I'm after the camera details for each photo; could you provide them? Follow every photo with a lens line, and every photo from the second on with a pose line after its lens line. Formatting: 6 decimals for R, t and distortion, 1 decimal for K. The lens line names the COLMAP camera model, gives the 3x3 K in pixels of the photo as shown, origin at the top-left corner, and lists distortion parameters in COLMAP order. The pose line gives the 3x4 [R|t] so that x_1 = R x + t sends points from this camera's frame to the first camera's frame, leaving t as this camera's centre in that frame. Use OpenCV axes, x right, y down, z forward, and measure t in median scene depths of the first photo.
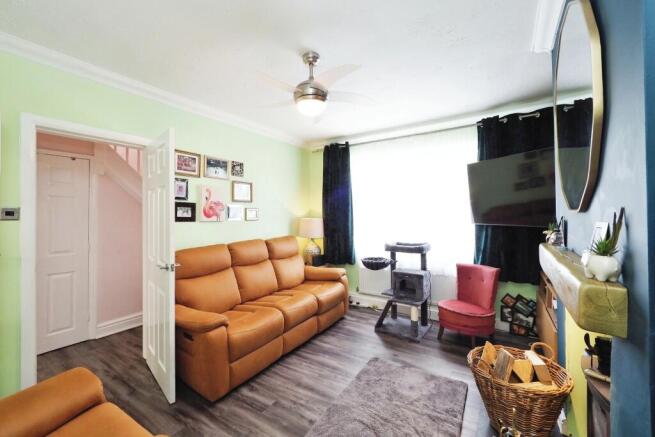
lens RADIAL K [[283.5, 0, 326.3], [0, 283.5, 207.9], [0, 0, 1]] dist [-0.000740, -0.000039]
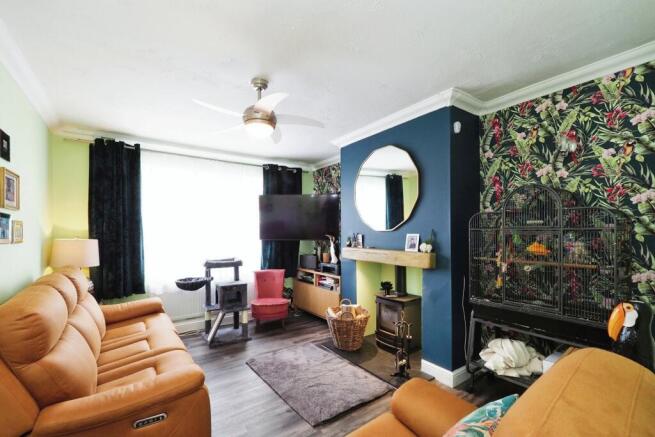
lens RADIAL K [[279.6, 0, 326.6], [0, 279.6, 221.1], [0, 0, 1]] dist [-0.001964, -0.000105]
pose [[0.340221, 0.043260, 0.939350, -0.603166], [-0.014620, 0.999064, -0.040715, 0.017089], [-0.940232, 0.000119, 0.340535, 0.261246]]
